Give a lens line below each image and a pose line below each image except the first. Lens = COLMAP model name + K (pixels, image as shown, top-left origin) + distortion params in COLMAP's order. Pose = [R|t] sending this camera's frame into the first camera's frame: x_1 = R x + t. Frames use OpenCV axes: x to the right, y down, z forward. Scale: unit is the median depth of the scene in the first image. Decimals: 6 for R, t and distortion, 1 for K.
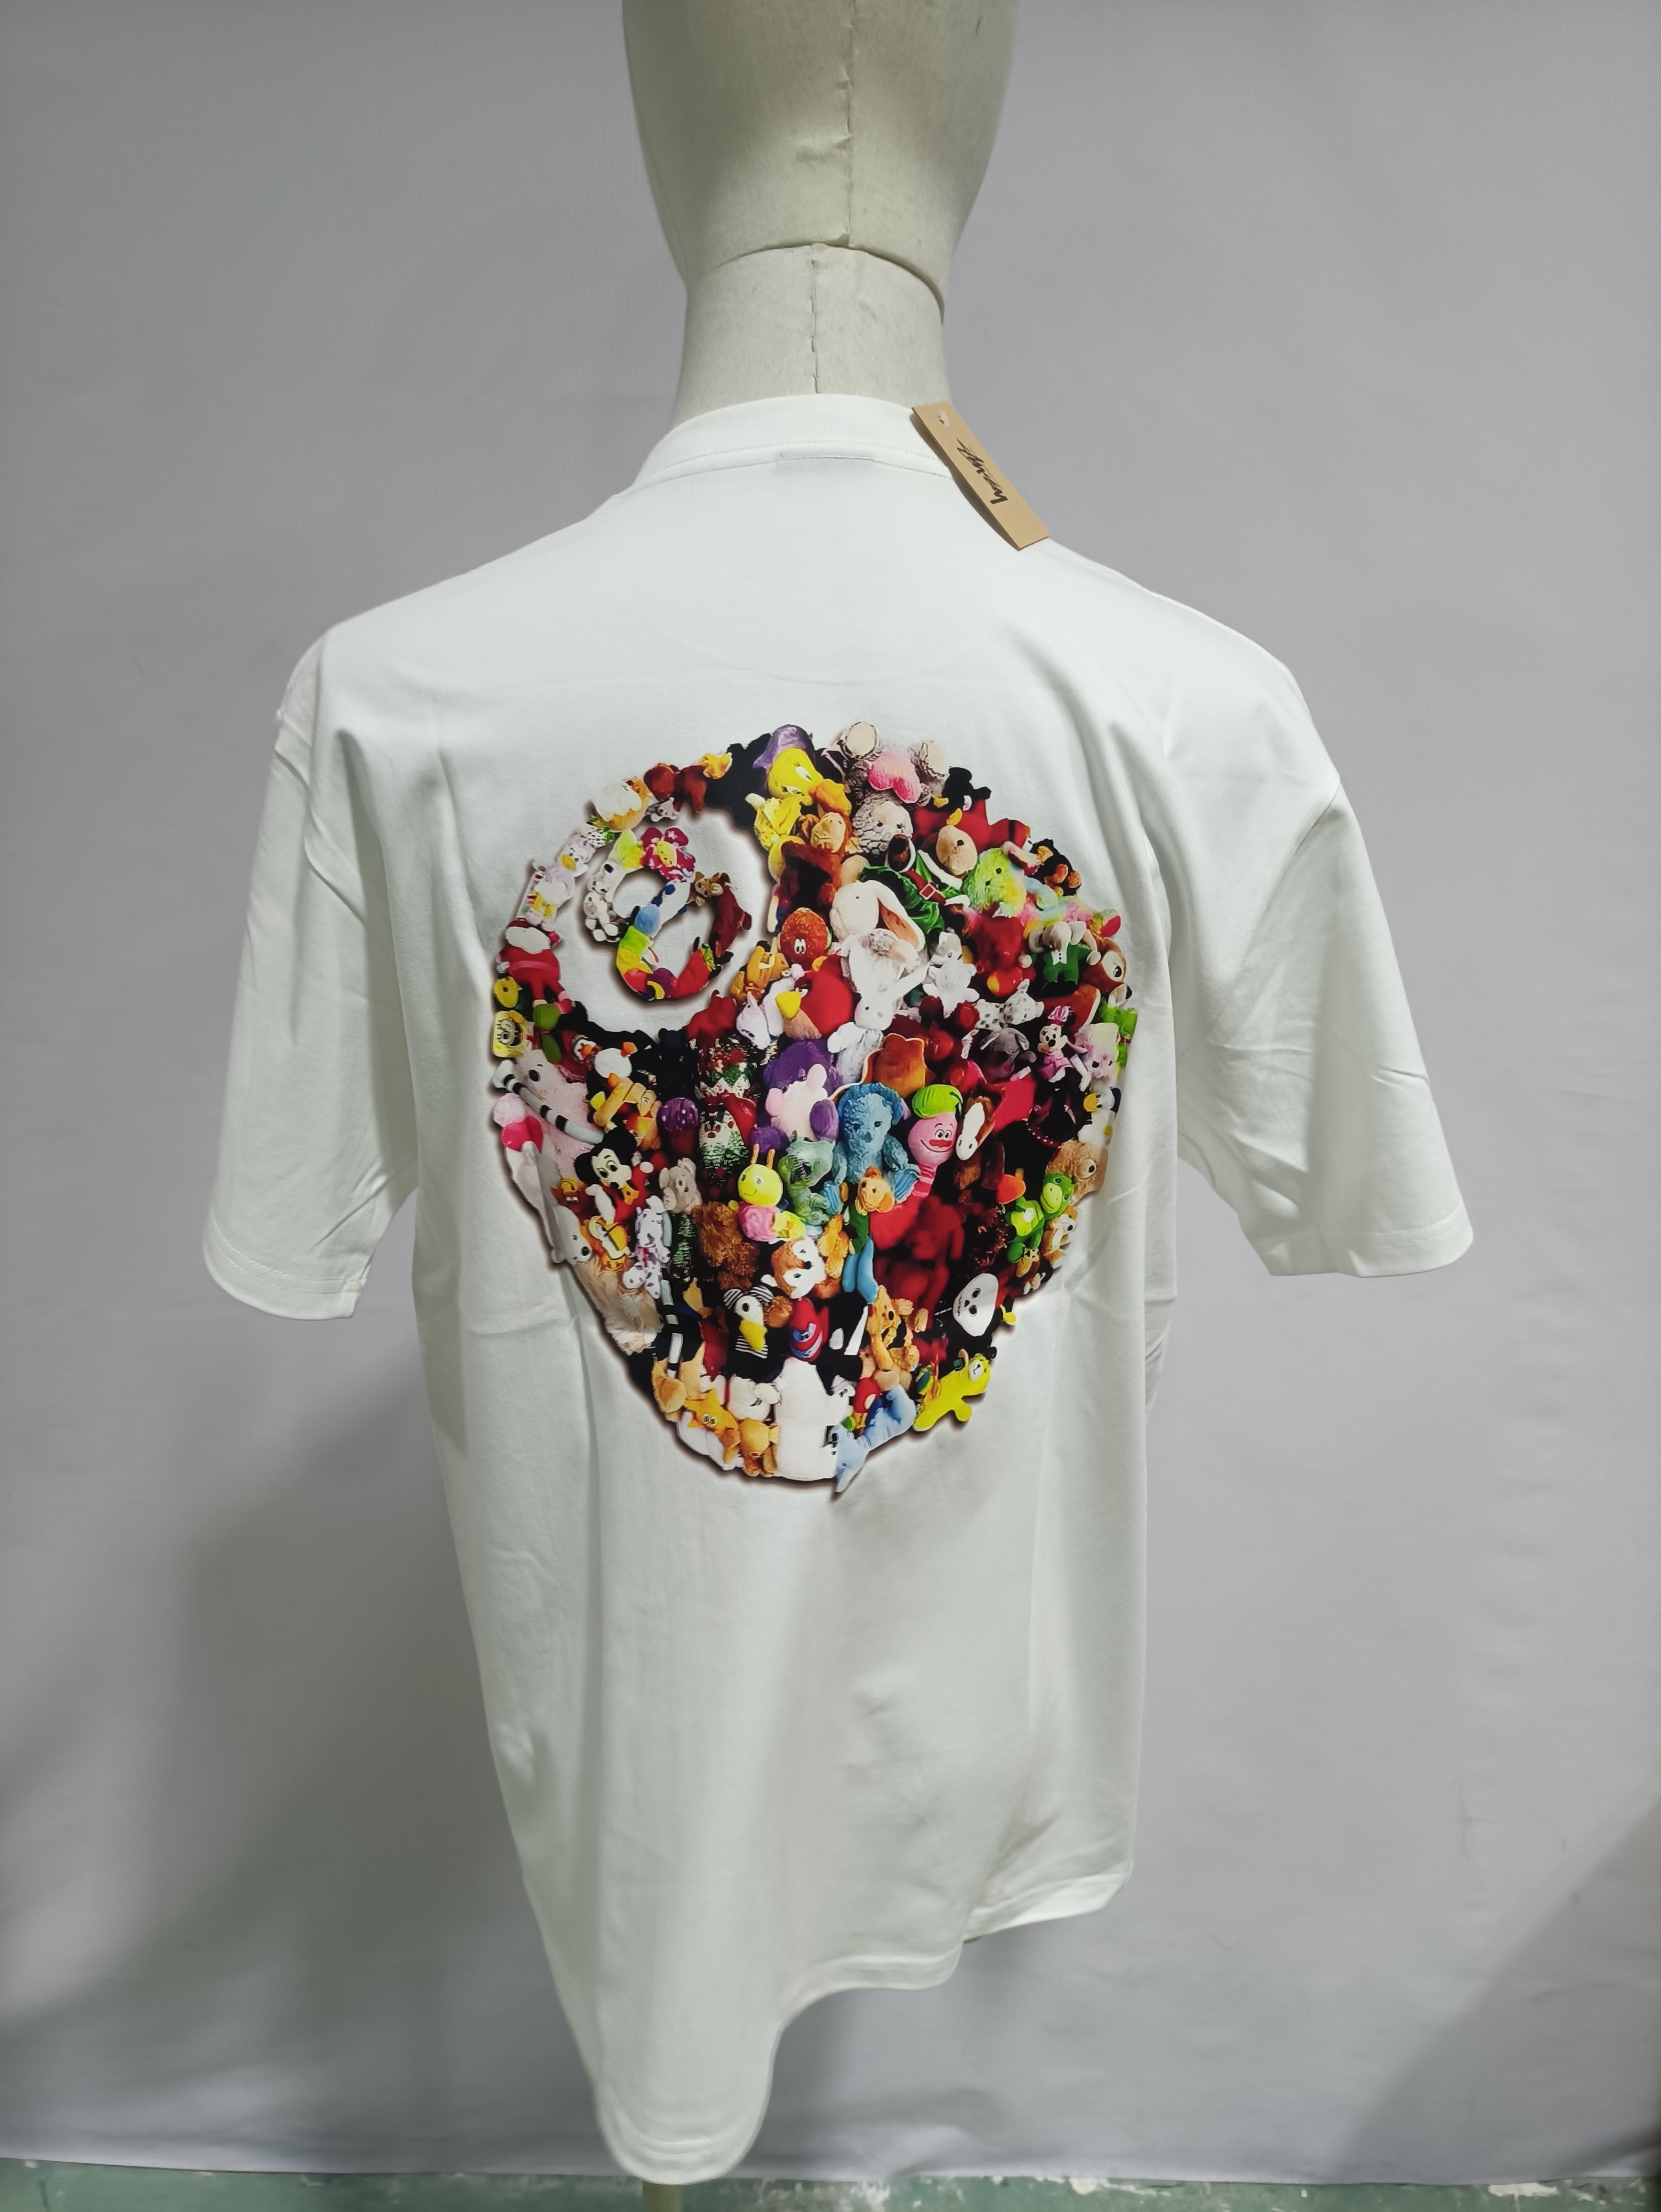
lens RADIAL K [[1664.9, 0, 884.4], [0, 1664.9, 1105.2], [0, 0, 1]] dist [-0.238519, -0.000415]
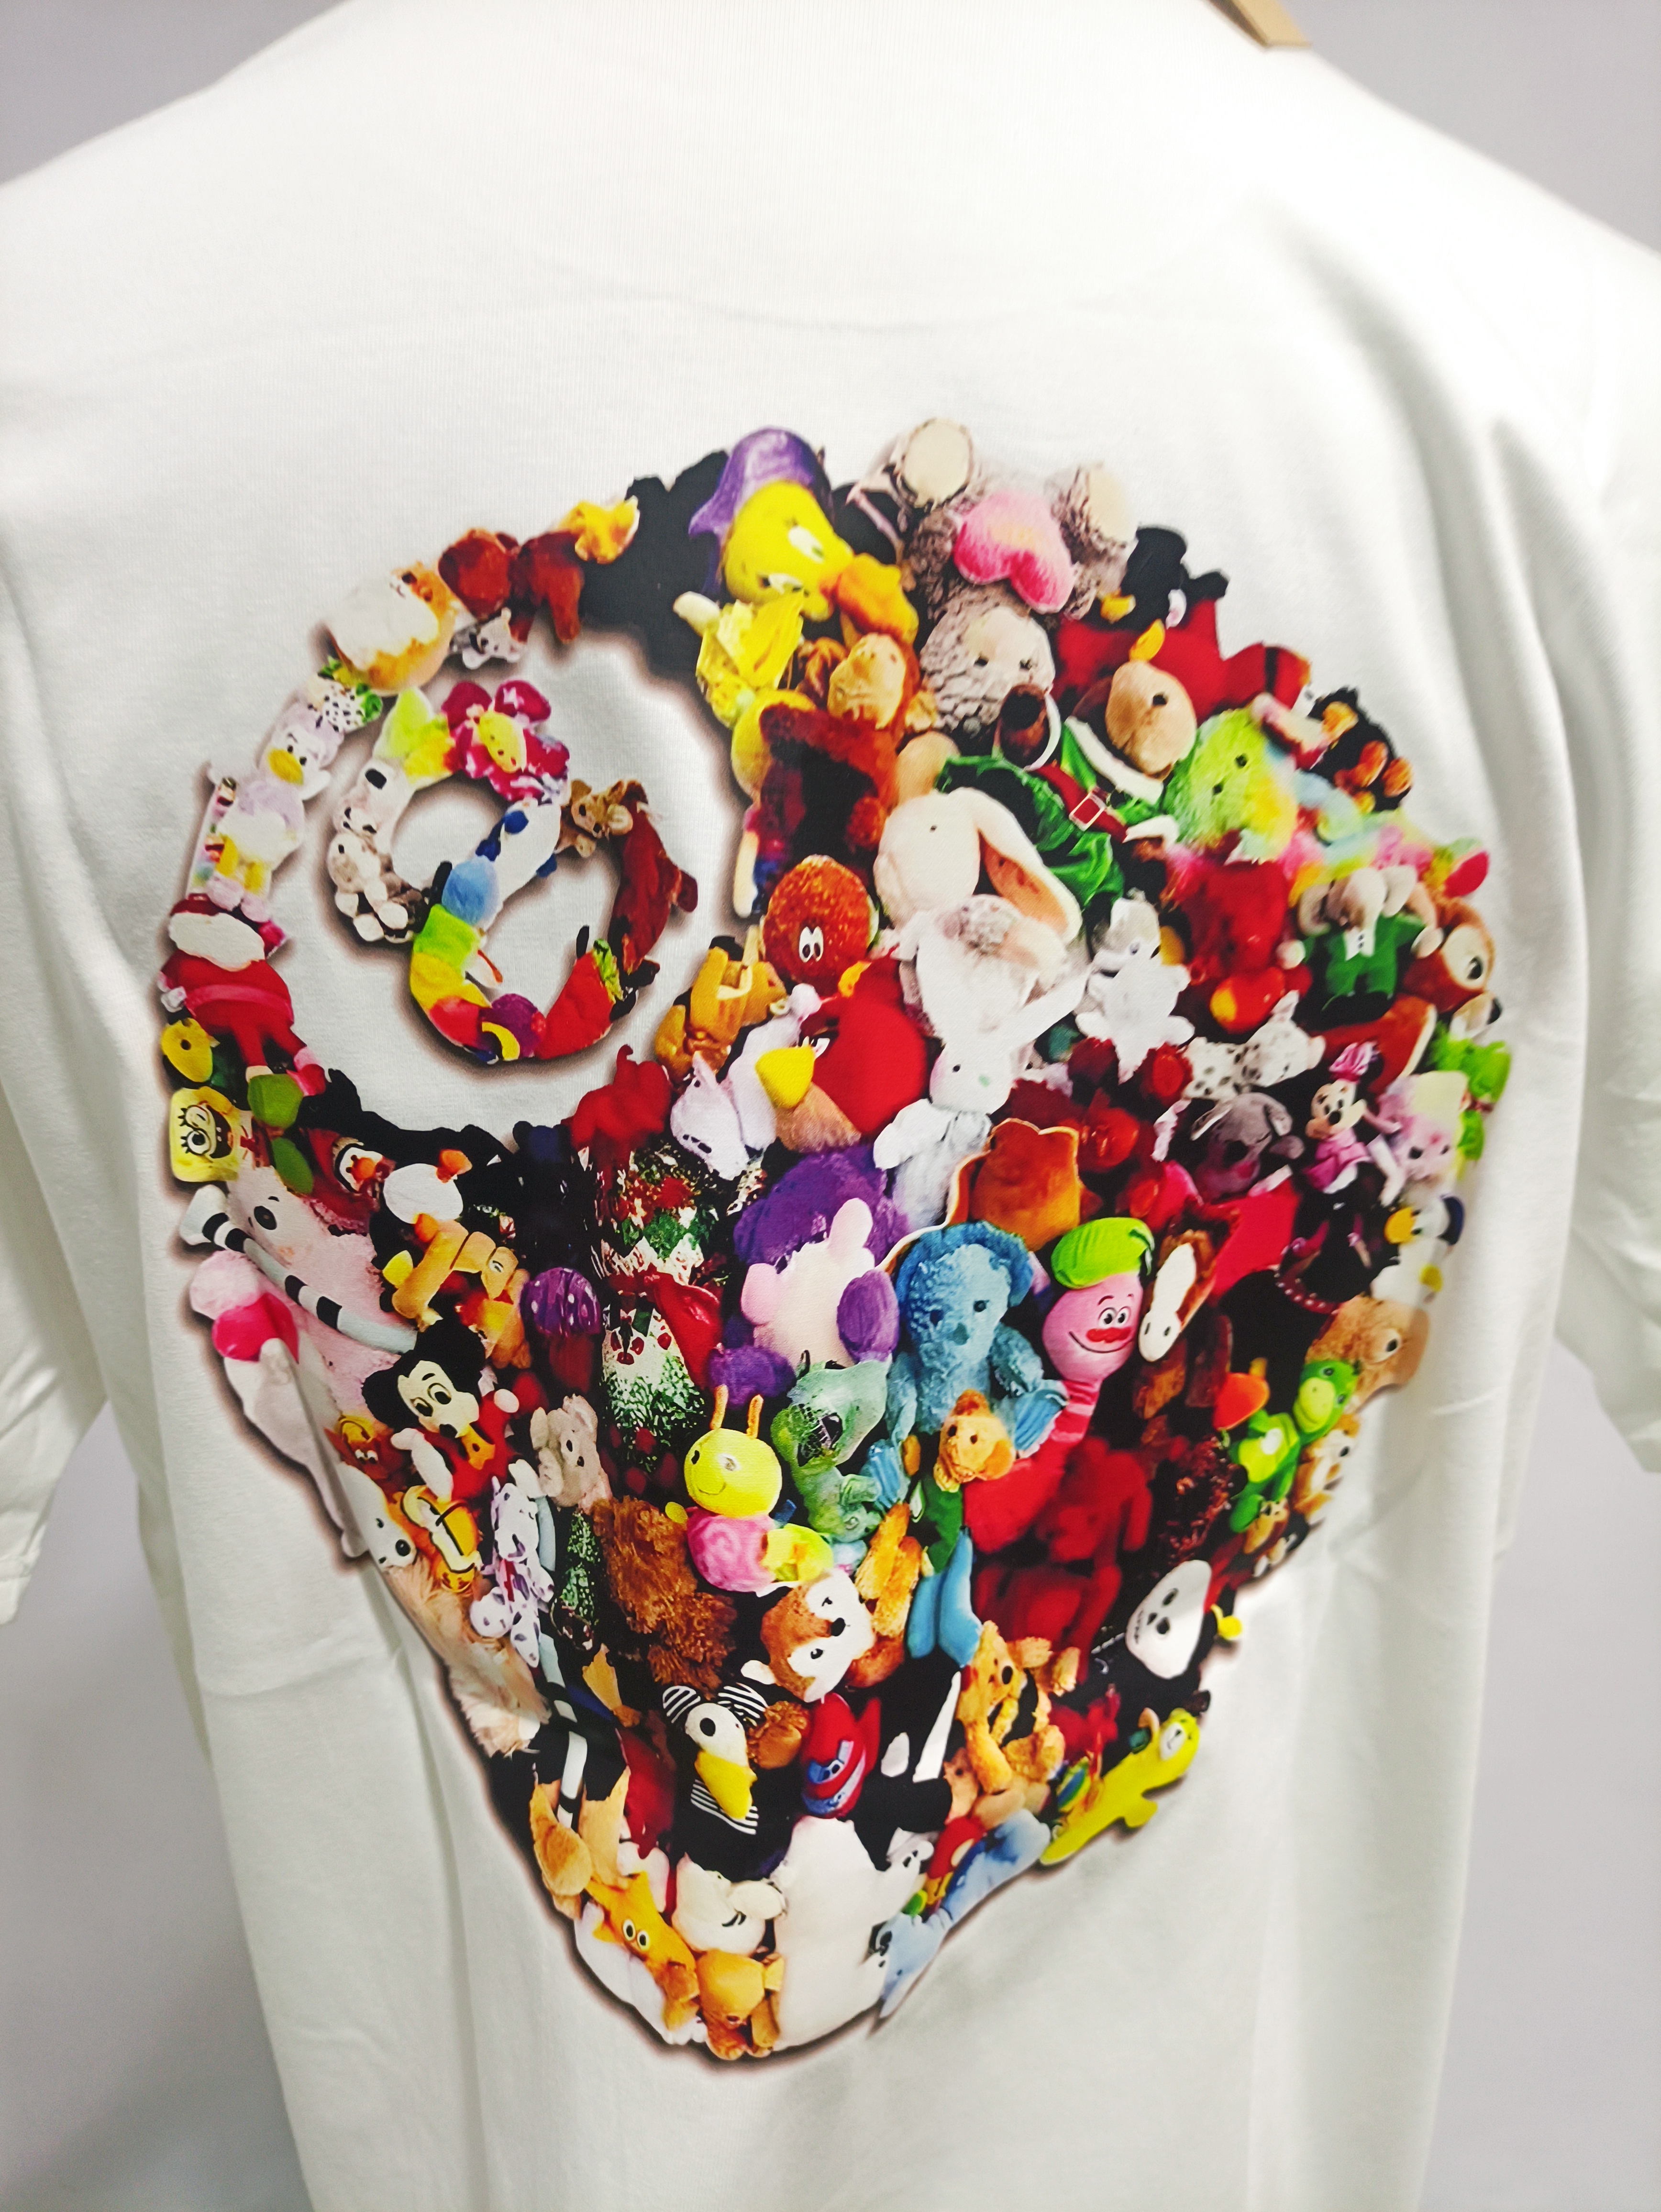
lens RADIAL K [[1725.9, 0, 831.4], [0, 1725.9, 1209.5], [0, 0, 1]] dist [-0.008471, -0.338393]
pose [[0.997261, -0.007173, -0.073618, -0.010255], [0.016246, 0.992224, 0.123403, -0.079848], [0.072161, -0.124261, 0.989622, 0.513502]]
